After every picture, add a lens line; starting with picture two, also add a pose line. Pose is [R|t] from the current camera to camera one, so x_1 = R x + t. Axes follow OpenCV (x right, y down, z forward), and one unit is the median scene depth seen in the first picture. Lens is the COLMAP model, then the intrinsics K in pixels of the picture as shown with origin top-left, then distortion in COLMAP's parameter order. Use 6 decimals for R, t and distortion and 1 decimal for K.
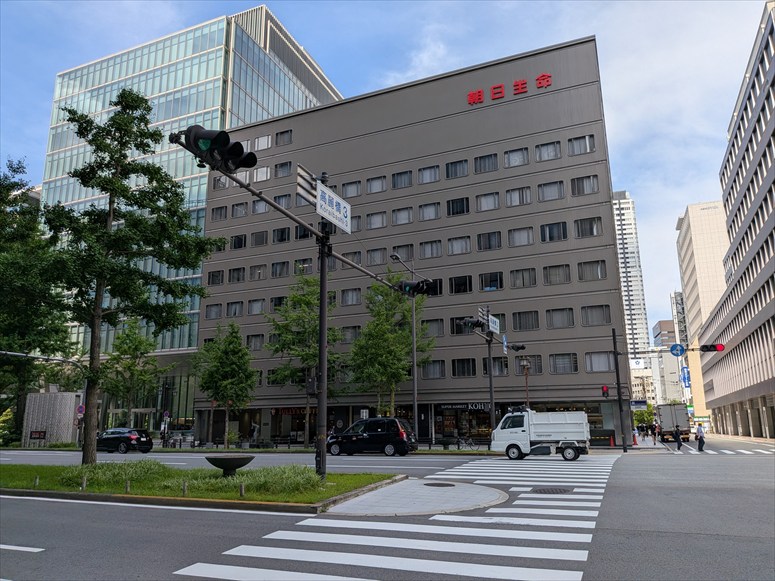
lens RADIAL K [[558.1, 0, 386.2], [0, 558.1, 312.1], [0, 0, 1]] dist [0.038826, -0.067104]
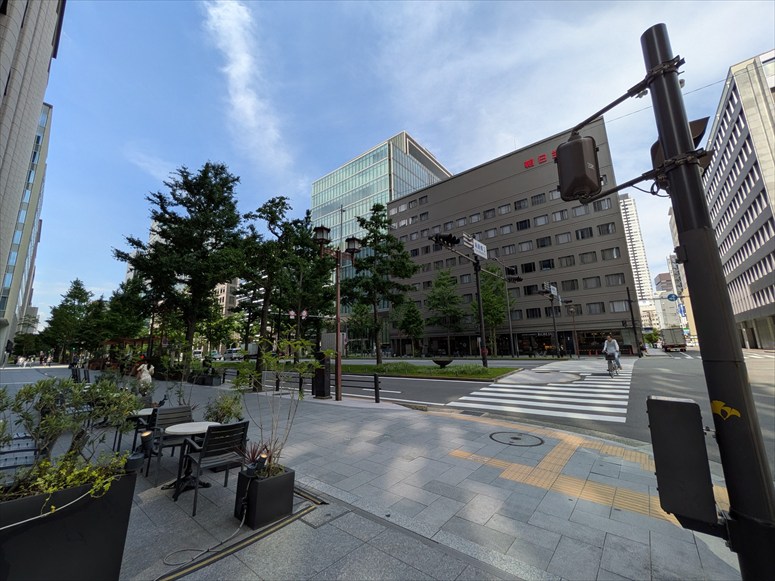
lens RADIAL K [[305.7, 0, 387.5], [0, 305.7, 290.5], [0, 0, 1]] dist [-0.001637, -0.000051]
pose [[0.959885, -0.067792, -0.272074, -0.042159], [0.073363, 0.997252, 0.010345, -0.019838], [0.270625, -0.029890, 0.962221, -0.090562]]
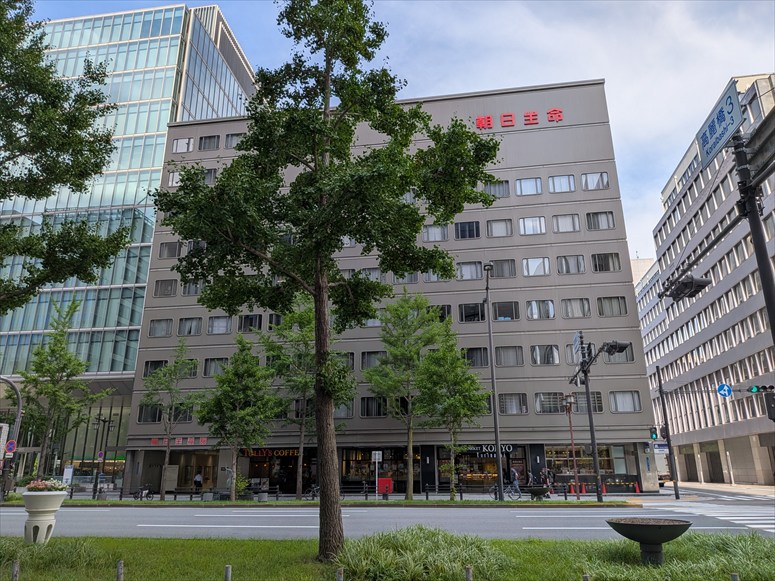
lens RADIAL K [[560.8, 0, 387.5], [0, 560.8, 290.5], [0, 0, 1]] dist [0.004522, -0.001776]
pose [[0.969163, 0.075593, 0.234541, -0.225270], [-0.049261, 0.992007, -0.116172, 0.029431], [-0.241448, 0.101036, 0.965140, 0.142192]]
